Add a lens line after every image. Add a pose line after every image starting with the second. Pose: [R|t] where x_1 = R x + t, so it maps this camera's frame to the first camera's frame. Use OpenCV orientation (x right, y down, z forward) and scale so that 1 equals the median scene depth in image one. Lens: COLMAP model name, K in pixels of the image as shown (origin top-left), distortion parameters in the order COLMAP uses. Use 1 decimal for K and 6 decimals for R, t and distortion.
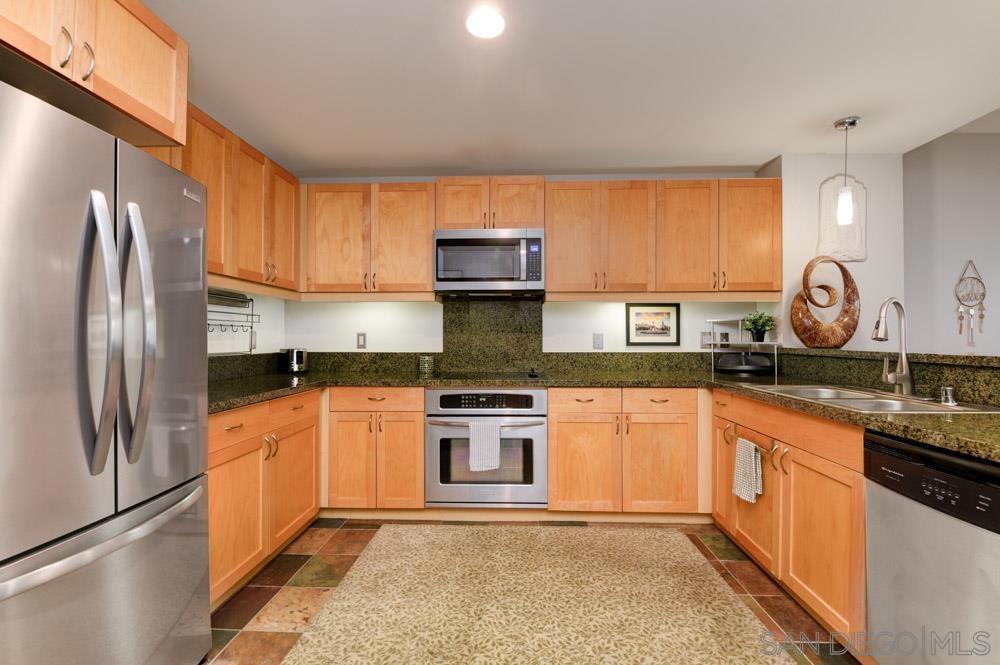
lens RADIAL K [[427.5, 0, 510.6], [0, 427.5, 338.1], [0, 0, 1]] dist [0.004179, -0.003931]
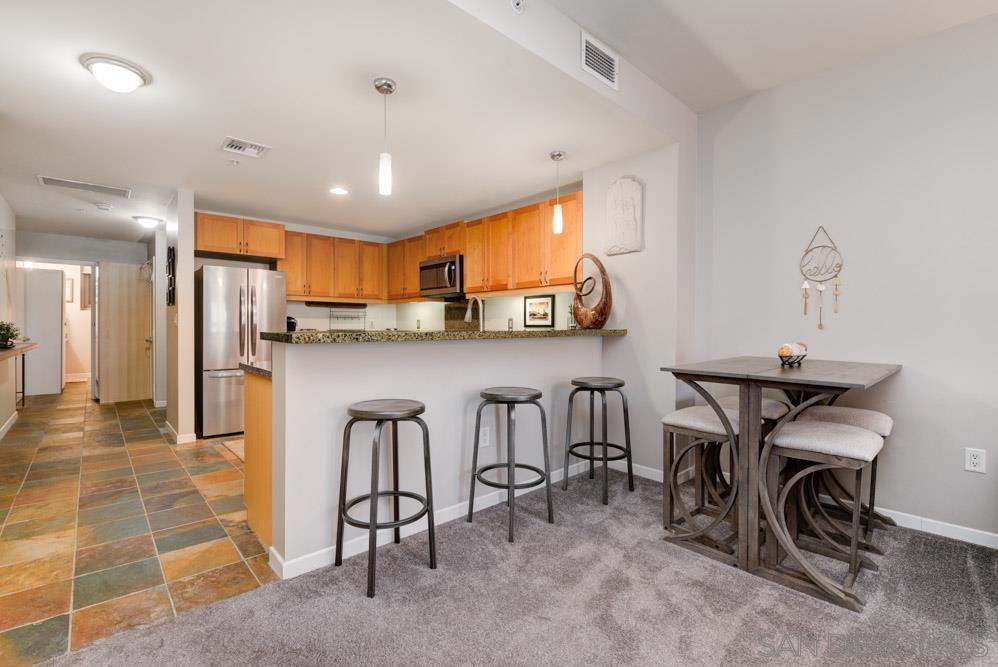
lens RADIAL K [[436.5, 0, 496.1], [0, 436.5, 335.4], [0, 0, 1]] dist [-0.004340, -0.003911]
pose [[0.709340, 0.013819, -0.704731, 1.458226], [-0.001314, 0.999832, 0.018283, 0.021581], [0.704865, -0.012043, 0.709239, -0.074102]]
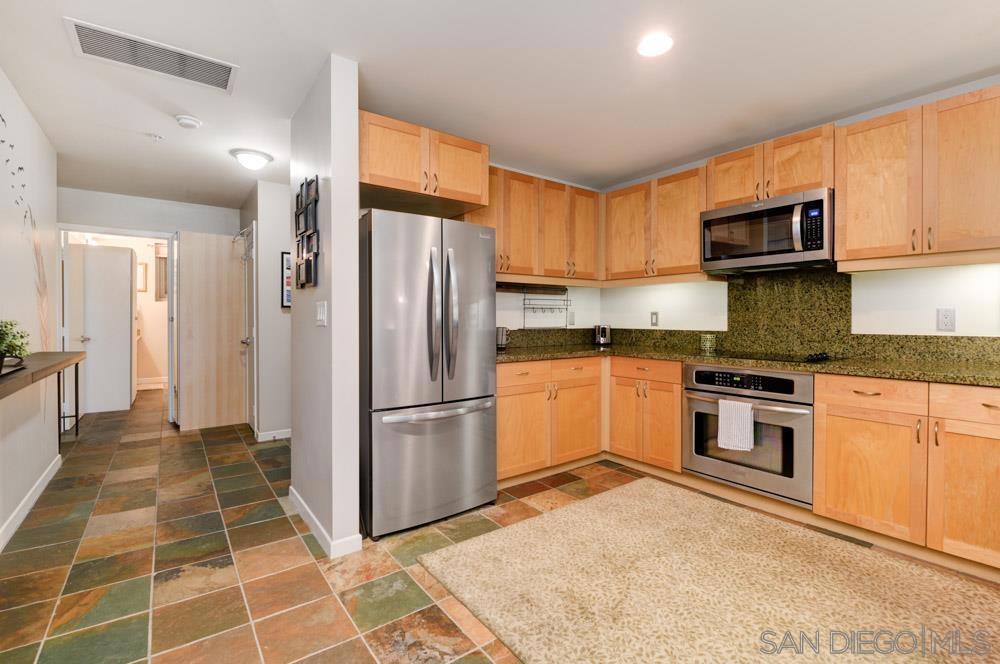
lens RADIAL K [[427.5, 0, 510.5], [0, 427.5, 325.6], [0, 0, 1]] dist [0.004179, -0.003931]
pose [[0.654918, 0.012535, -0.755596, 0.308769], [0.001689, 0.999836, 0.018051, 0.002246], [0.755698, -0.013098, 0.654789, -0.034601]]
